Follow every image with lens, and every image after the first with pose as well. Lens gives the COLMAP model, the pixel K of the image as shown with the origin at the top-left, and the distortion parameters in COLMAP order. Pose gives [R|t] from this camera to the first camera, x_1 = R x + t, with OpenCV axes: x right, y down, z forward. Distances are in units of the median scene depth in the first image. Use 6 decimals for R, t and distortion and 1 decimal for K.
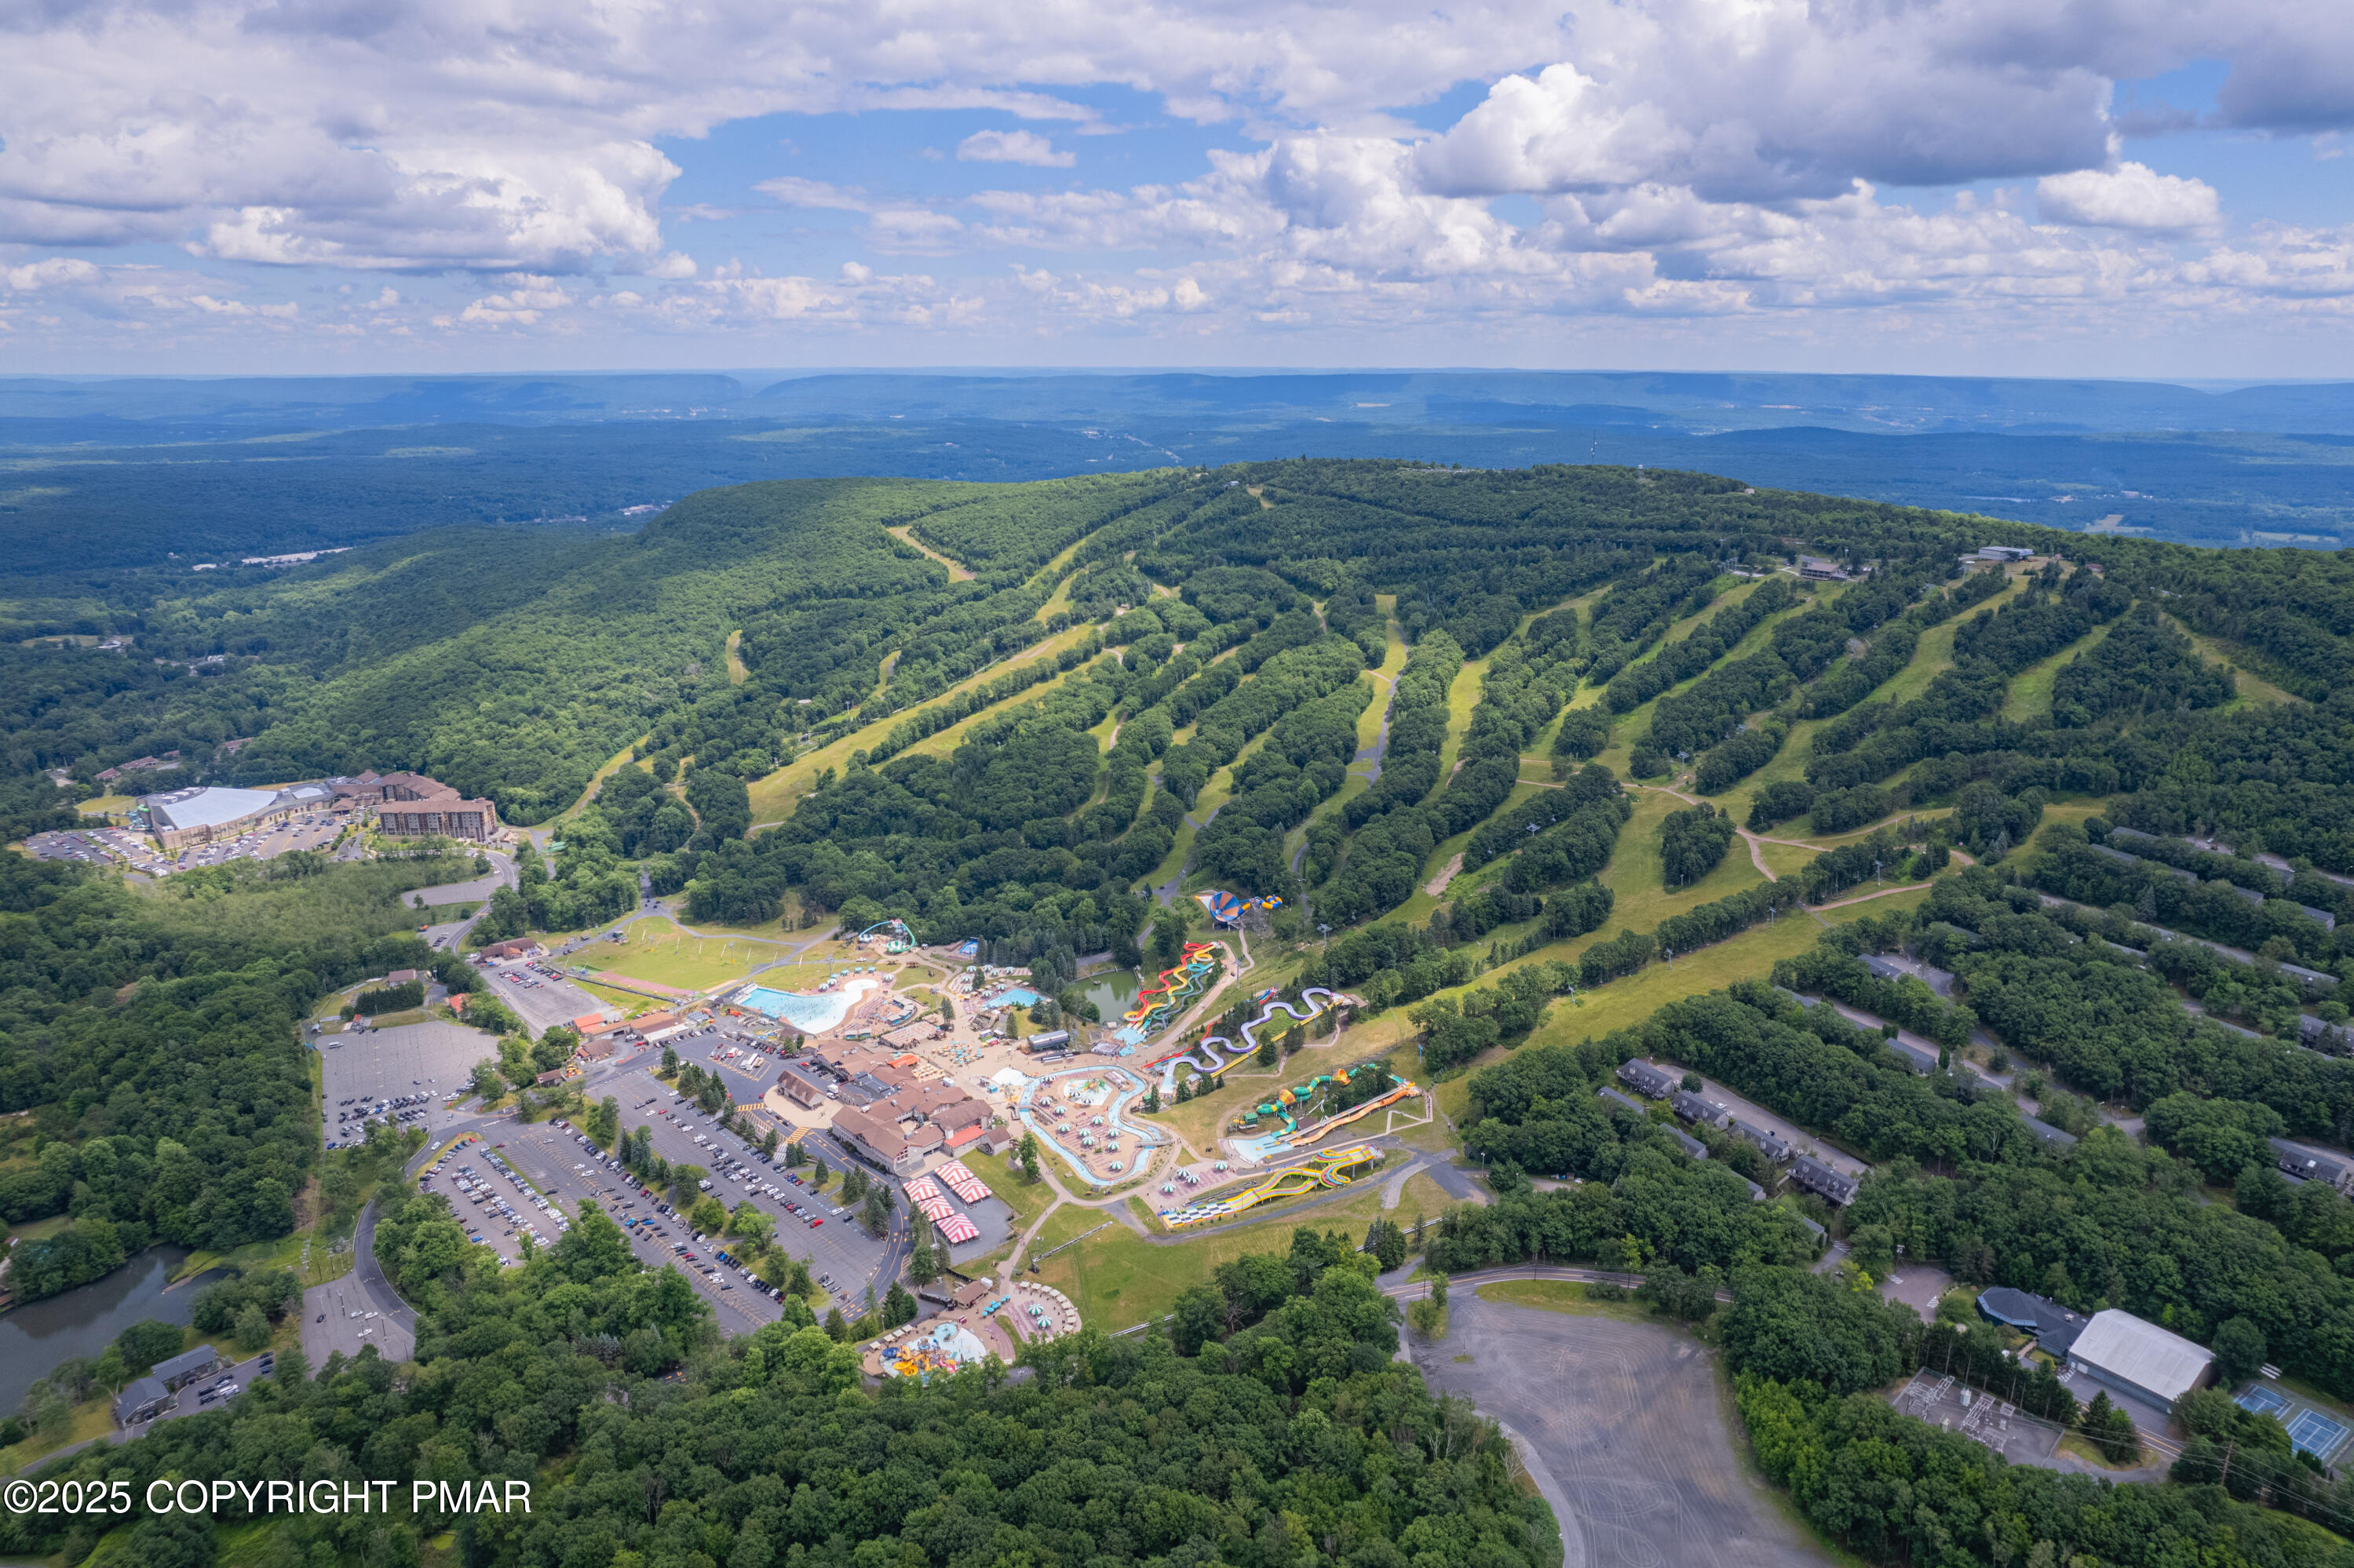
lens RADIAL K [[1541.5, 0, 1220.9], [0, 1541.5, 782.0], [0, 0, 1]] dist [-0.084379, 0.080456]
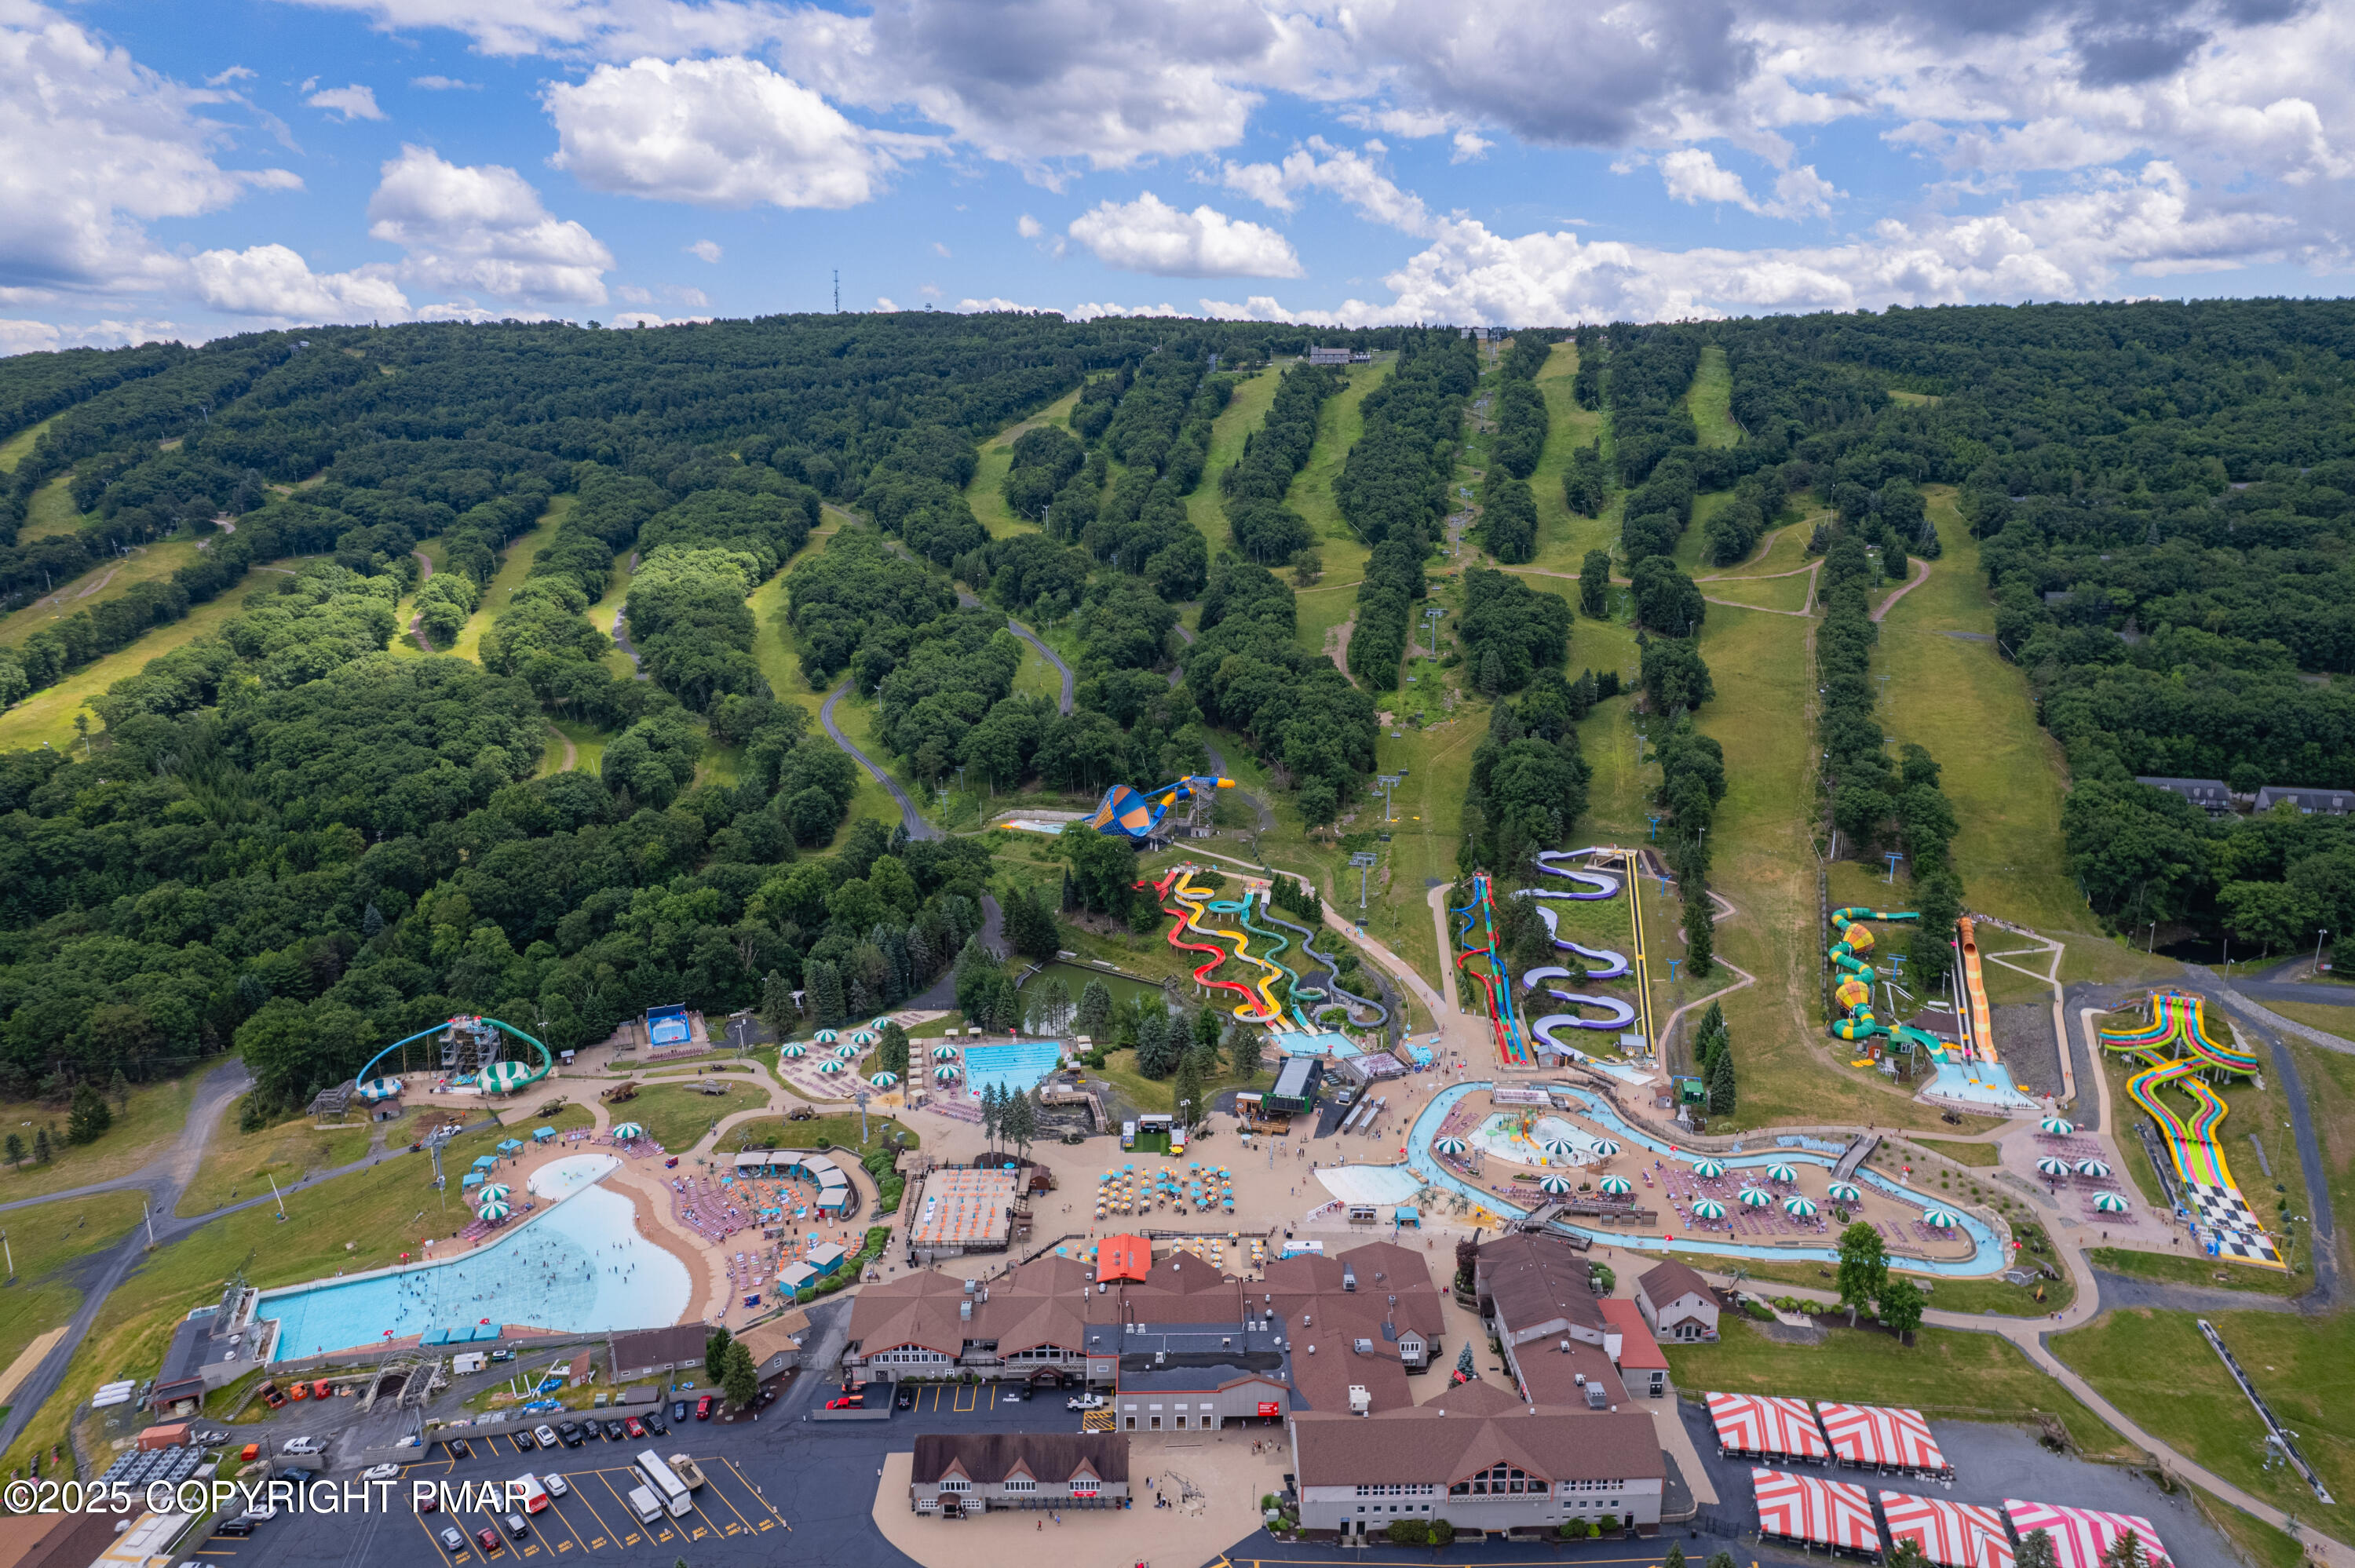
lens RADIAL K [[1476.5, 0, 1189.4], [0, 1476.5, 720.3], [0, 0, 1]] dist [-0.079958, 0.063218]
pose [[0.681873, -0.145984, 0.716755, -0.260342], [0.199099, 0.979927, 0.010176, 0.036945], [-0.703852, 0.135767, 0.697251, 0.458856]]
